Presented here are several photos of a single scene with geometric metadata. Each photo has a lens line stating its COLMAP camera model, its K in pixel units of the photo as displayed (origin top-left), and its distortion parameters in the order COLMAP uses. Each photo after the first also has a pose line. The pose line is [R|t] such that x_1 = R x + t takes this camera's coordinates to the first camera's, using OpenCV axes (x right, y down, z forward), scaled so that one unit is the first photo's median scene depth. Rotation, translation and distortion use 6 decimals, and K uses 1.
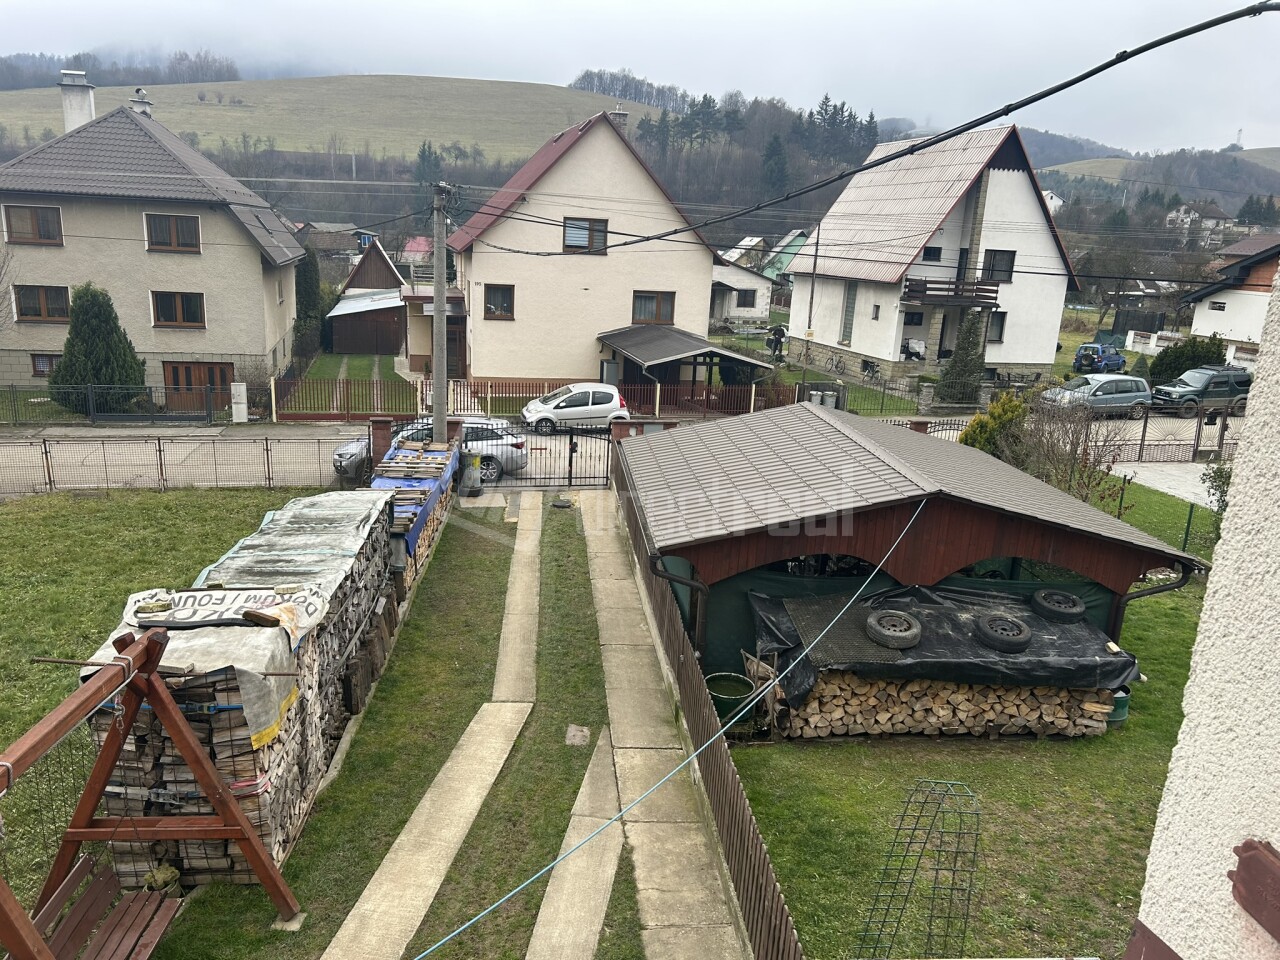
lens RADIAL K [[961.2, 0, 640.0], [0, 961.2, 480.0], [0, 0, 1]] dist [0.054817, -0.060323]
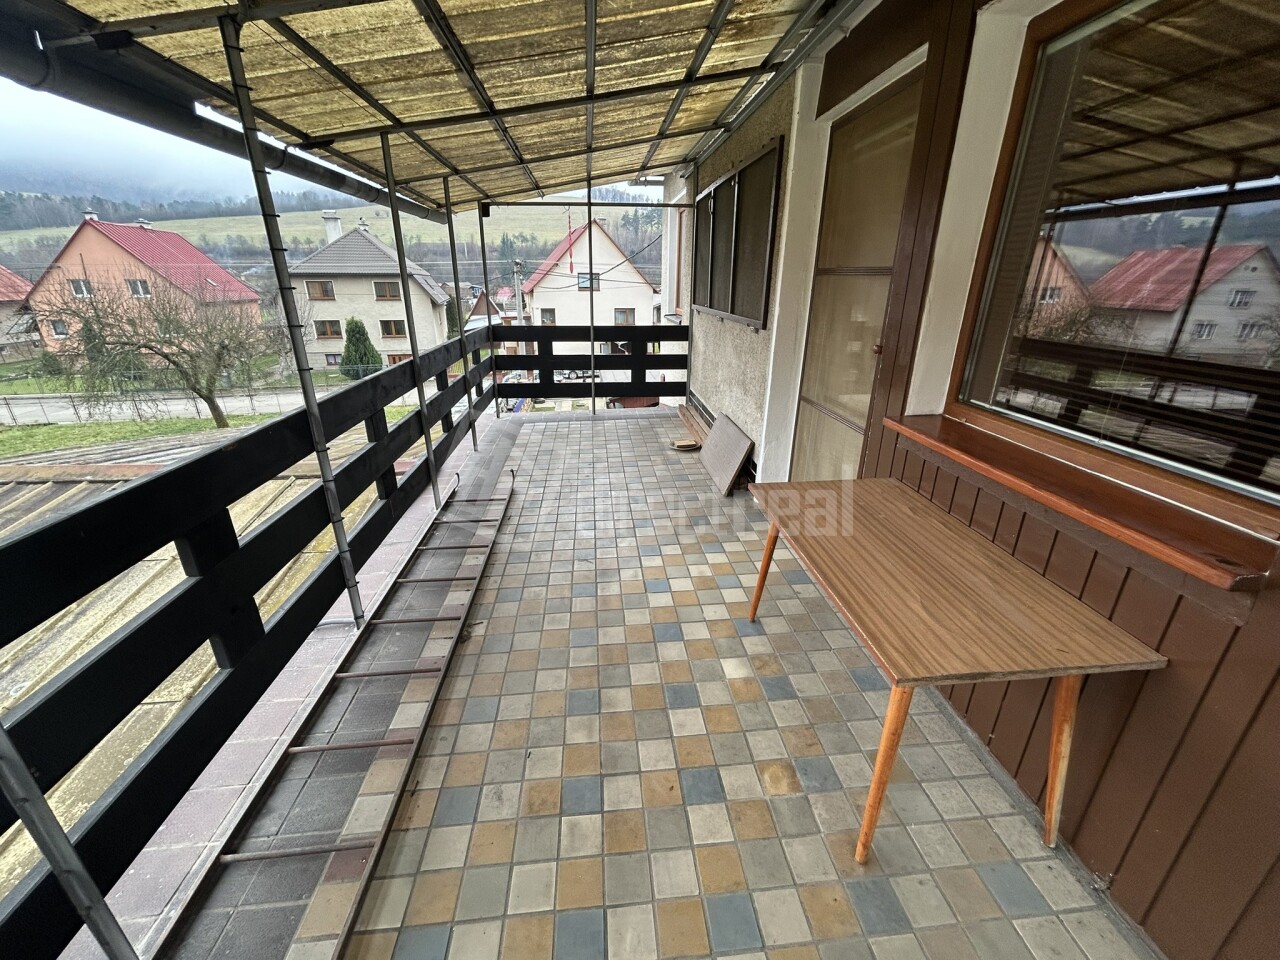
lens RADIAL K [[529.5, 0, 640.0], [0, 529.5, 476.9], [0, 0, 1]] dist [-0.001574, 0.000232]
pose [[0.998844, -0.047921, 0.003696, 0.025055], [0.047259, 0.993233, 0.106086, 0.037989], [-0.008755, -0.105789, 0.994350, -0.139188]]
